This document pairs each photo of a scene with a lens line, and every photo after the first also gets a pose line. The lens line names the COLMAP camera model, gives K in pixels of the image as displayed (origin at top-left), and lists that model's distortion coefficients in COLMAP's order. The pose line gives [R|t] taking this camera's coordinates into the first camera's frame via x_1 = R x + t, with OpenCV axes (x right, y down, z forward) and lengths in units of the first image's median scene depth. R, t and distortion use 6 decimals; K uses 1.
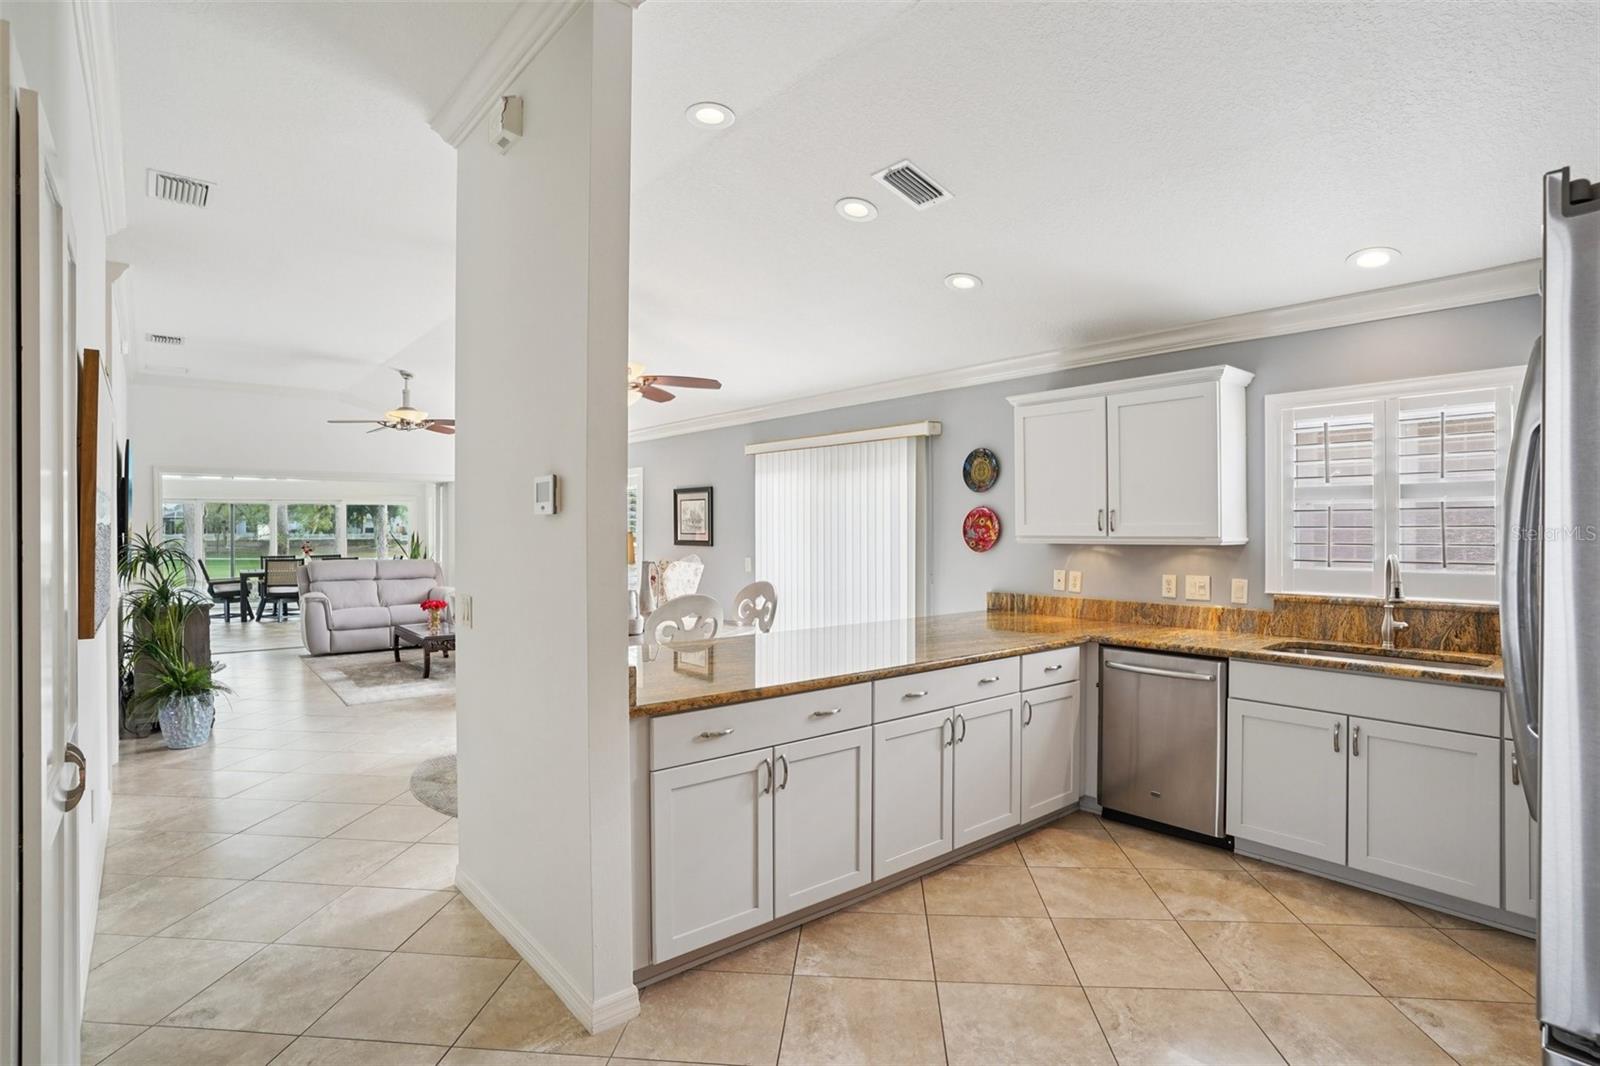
lens RADIAL K [[805.3, 0, 794.9], [0, 805.3, 529.4], [0, 0, 1]] dist [-0.054351, 0.023543]
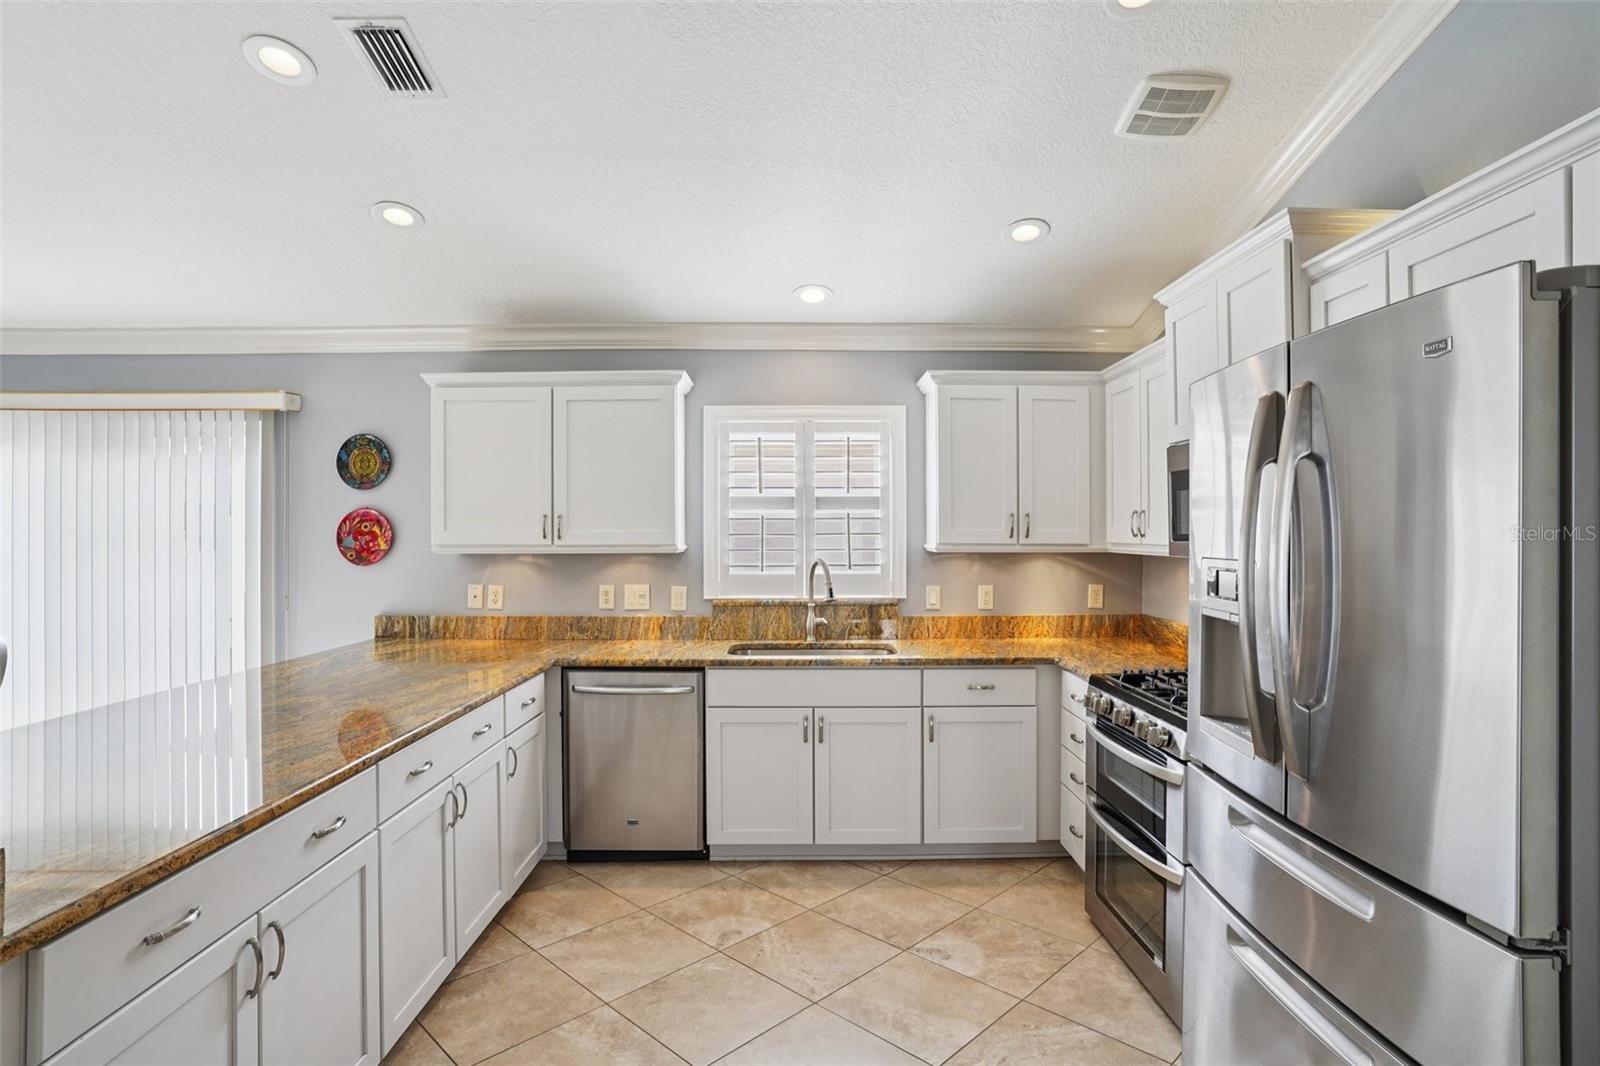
lens RADIAL K [[835.6, 0, 792.5], [0, 835.6, 533.9], [0, 0, 1]] dist [-0.052295, 0.015529]
pose [[0.635277, -0.000838, 0.772284, -0.153724], [0.000825, 1.000000, 0.000407, -0.003604], [-0.772284, 0.000379, 0.635278, 0.206954]]
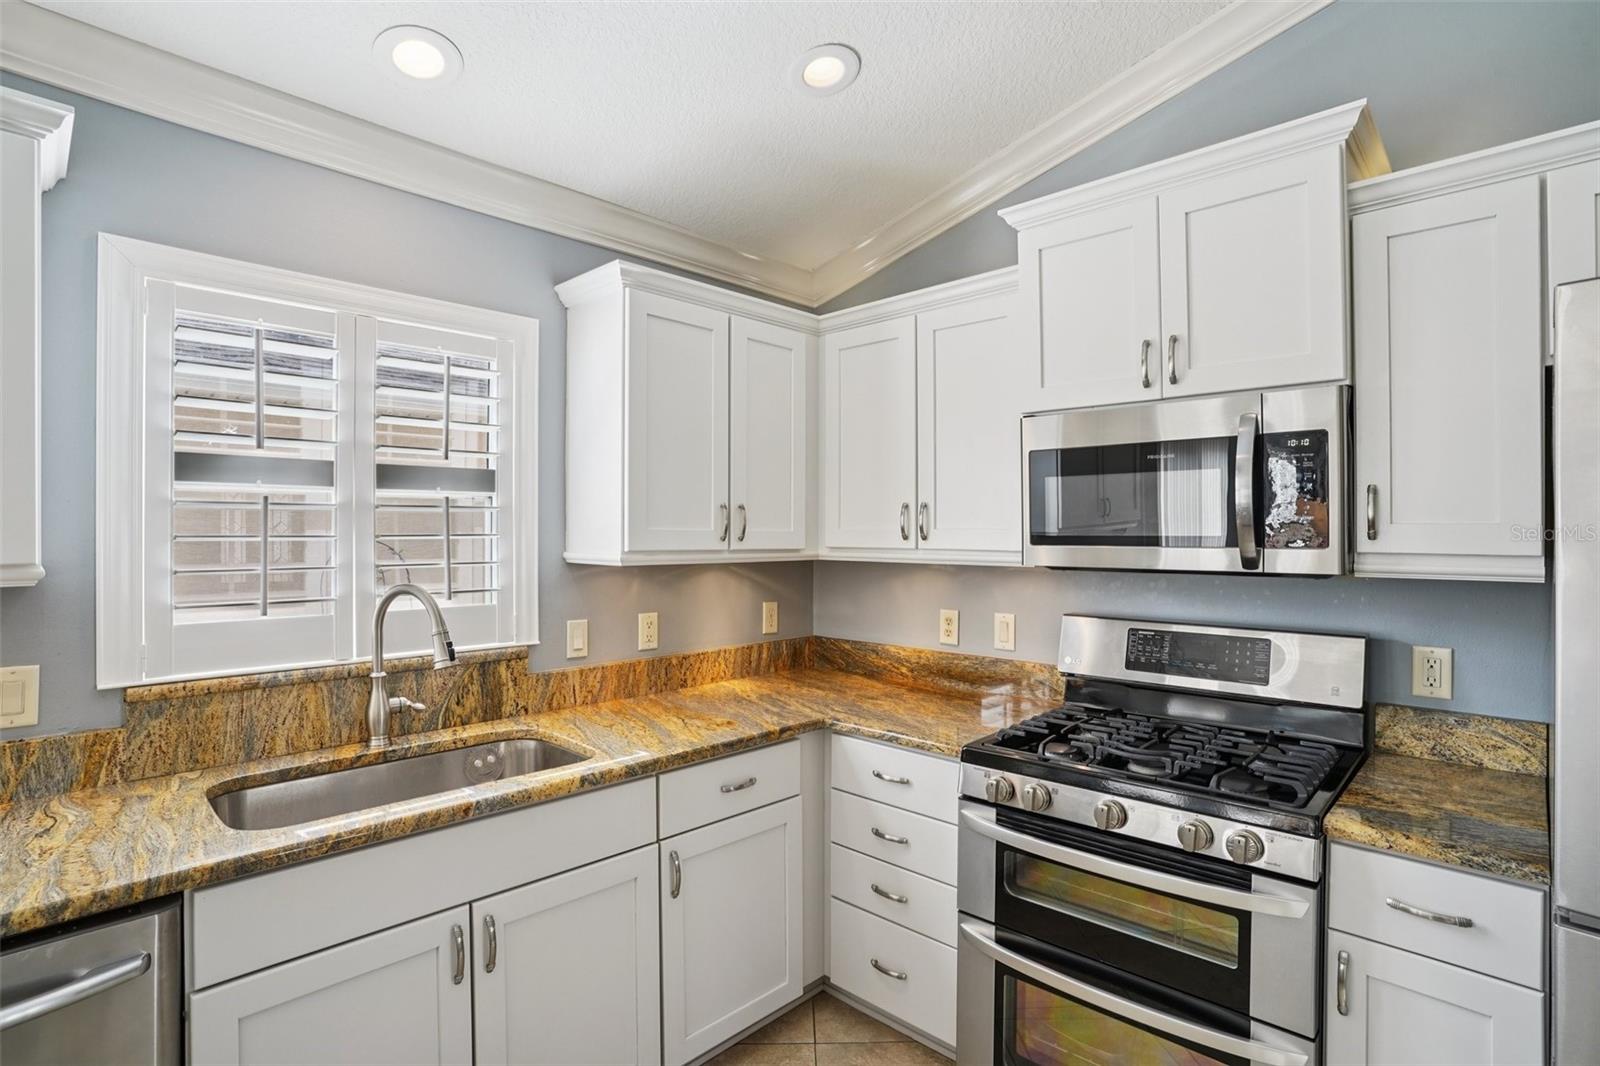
lens RADIAL K [[805.3, 0, 797.3], [0, 805.3, 531.8], [0, 0, 1]] dist [-0.054351, 0.023543]
pose [[-0.110149, 0.002015, 0.993913, 0.116964], [0.000302, 0.999998, -0.001994, -0.004253], [-0.993915, 0.000080, -0.110150, 0.613181]]
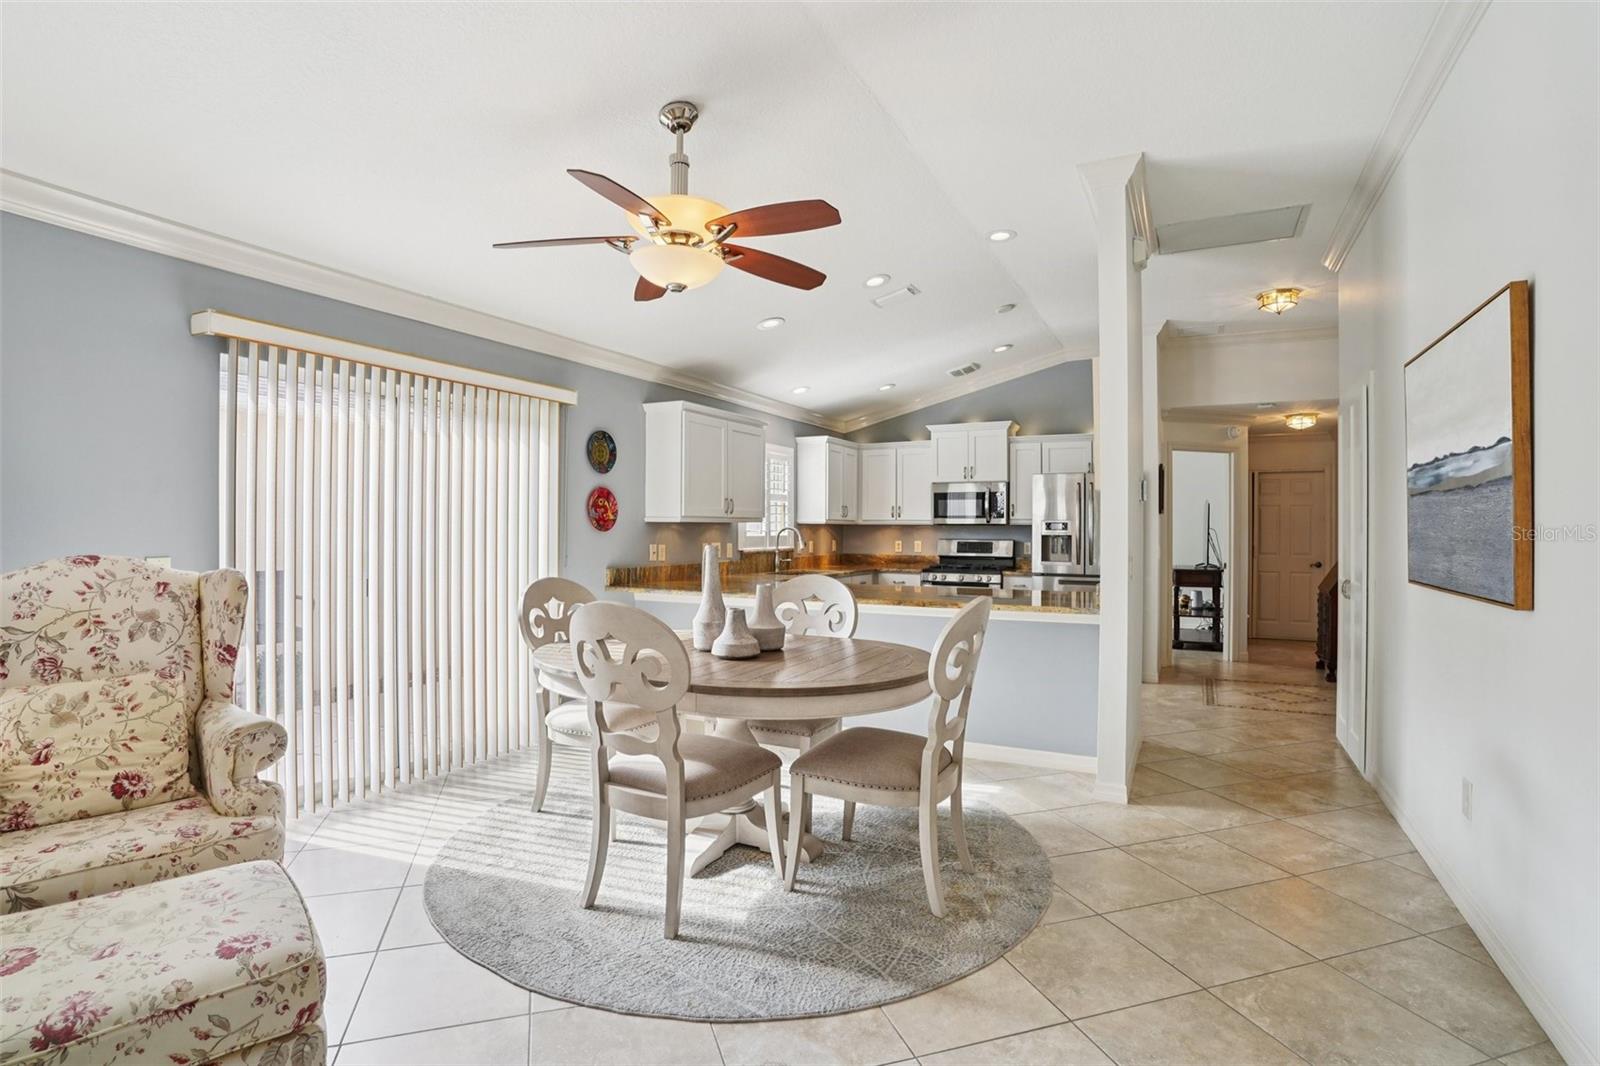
lens RADIAL K [[794.9, 0, 797.4], [0, 794.9, 527.6], [0, 0, 1]] dist [-0.062792, 0.021884]
pose [[-0.395042, 0.001516, 0.918662, -0.991124], [-0.003007, 0.999991, -0.002943, 0.031813], [-0.918658, -0.003925, -0.395034, 1.450822]]
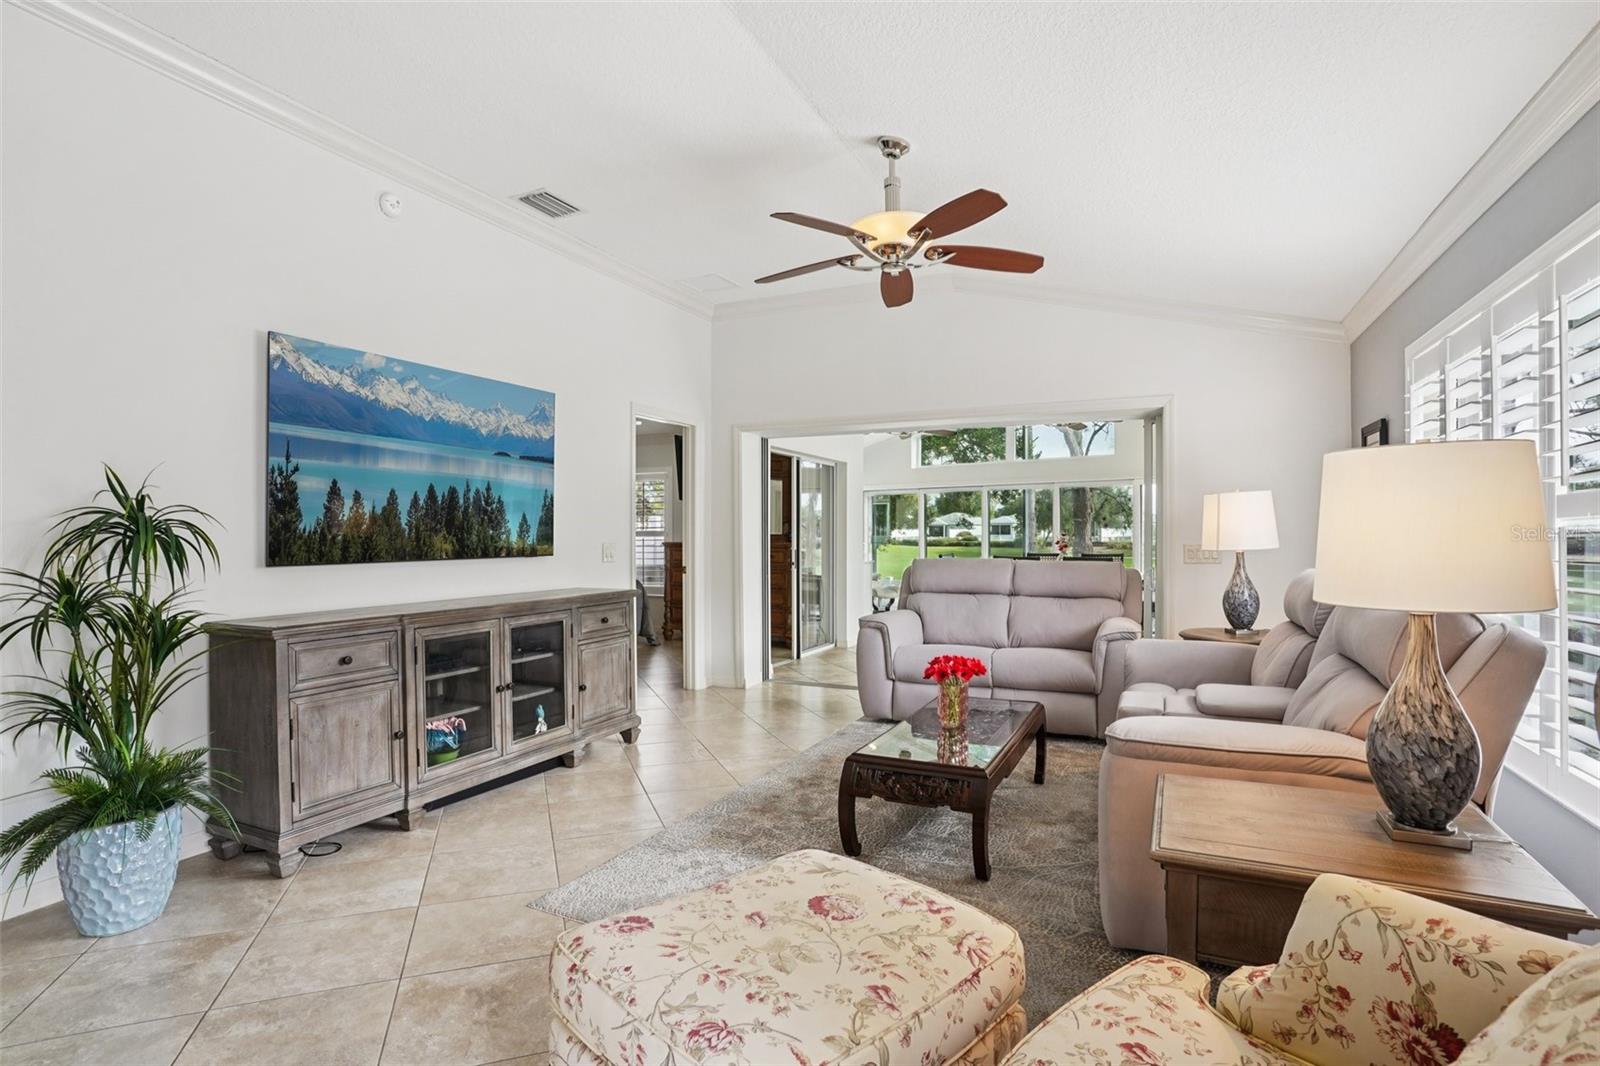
lens RADIAL K [[794.9, 0, 786.6], [0, 794.9, 539.1], [0, 0, 1]] dist [-0.062792, 0.021884]
pose [[0.423774, 0.006951, -0.905741, -0.217404], [-0.000006, 0.999971, 0.007672, 0.045282], [0.905768, -0.003245, 0.423761, 1.458717]]
